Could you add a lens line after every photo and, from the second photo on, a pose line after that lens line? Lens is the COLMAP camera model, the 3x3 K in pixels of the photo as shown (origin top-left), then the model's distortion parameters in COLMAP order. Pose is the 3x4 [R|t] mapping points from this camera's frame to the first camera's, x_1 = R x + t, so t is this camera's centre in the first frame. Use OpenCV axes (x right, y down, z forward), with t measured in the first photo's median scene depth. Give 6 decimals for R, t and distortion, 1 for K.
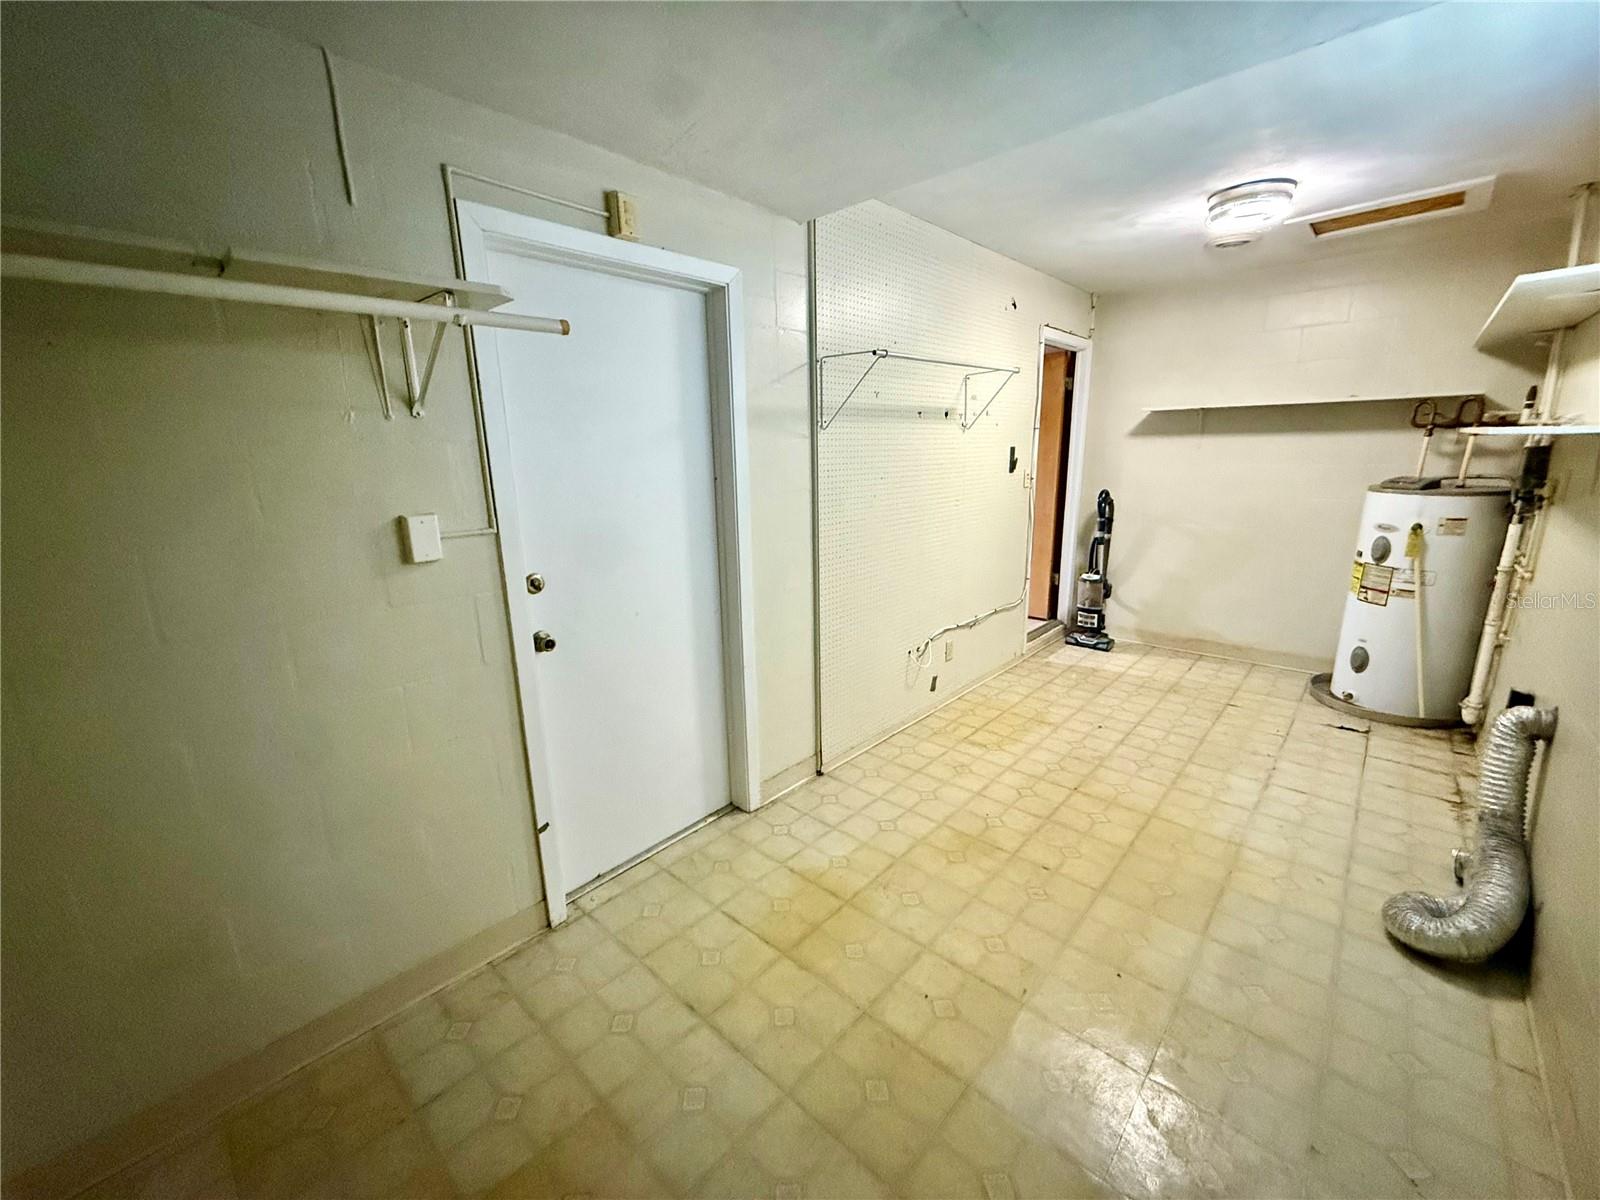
lens RADIAL K [[640.6, 0, 798.2], [0, 640.6, 599.3], [0, 0, 1]] dist [-0.001005, 0.001114]
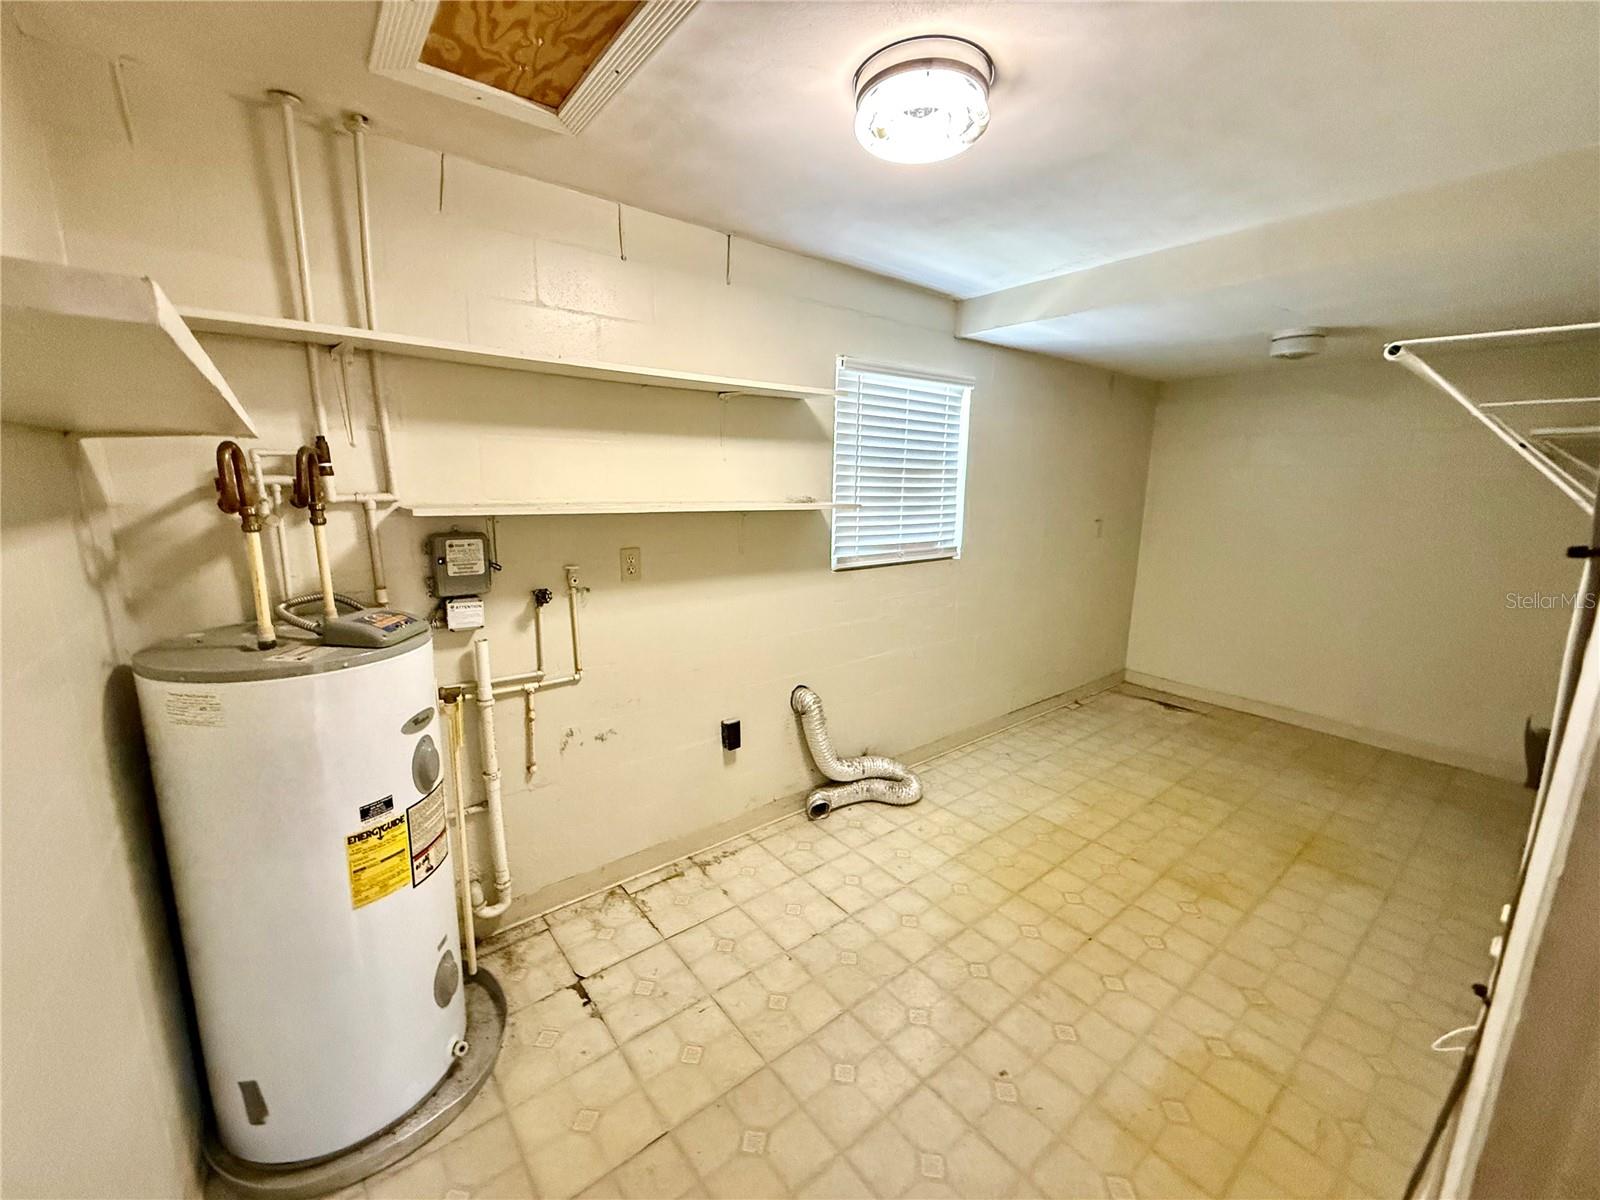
lens RADIAL K [[640.6, 0, 800.8], [0, 640.6, 601.1], [0, 0, 1]] dist [-0.001005, 0.001114]
pose [[-0.989617, -0.017709, 0.142634, 0.664615], [0.041995, 0.913449, 0.404781, -0.423071], [-0.137457, 0.406568, -0.903221, 1.556854]]
